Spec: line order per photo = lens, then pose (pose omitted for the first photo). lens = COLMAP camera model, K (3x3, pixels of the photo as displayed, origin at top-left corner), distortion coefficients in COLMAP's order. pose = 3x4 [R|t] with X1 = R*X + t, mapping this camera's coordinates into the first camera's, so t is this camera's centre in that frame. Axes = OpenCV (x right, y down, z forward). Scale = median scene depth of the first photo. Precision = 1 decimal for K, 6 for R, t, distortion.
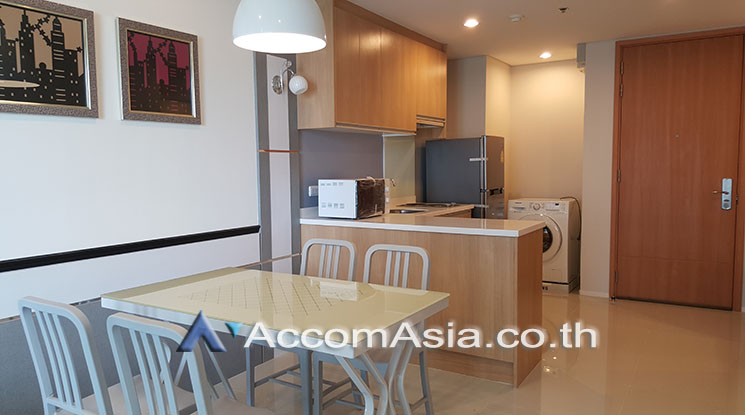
lens RADIAL K [[559.1, 0, 372.5], [0, 559.1, 207.5], [0, 0, 1]] dist [0.003168, -0.001461]
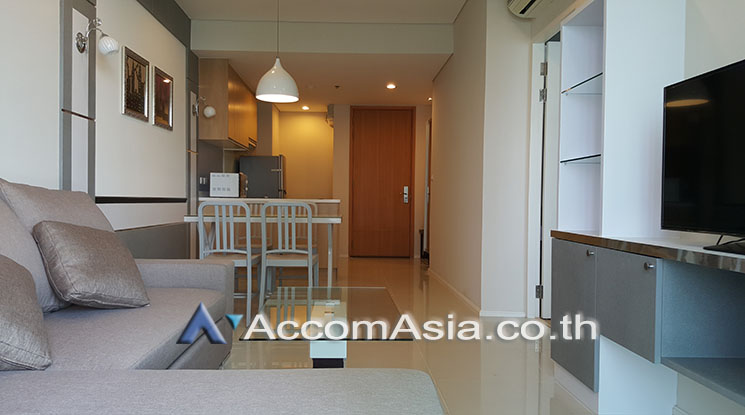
lens RADIAL K [[559.1, 0, 372.5], [0, 559.1, 207.5], [0, 0, 1]] dist [0.003168, -0.001461]
pose [[0.821275, 0.014878, 0.570339, -0.516349], [0.023284, 0.997953, -0.059561, 0.126667], [-0.570058, 0.062195, 0.819247, -0.454226]]
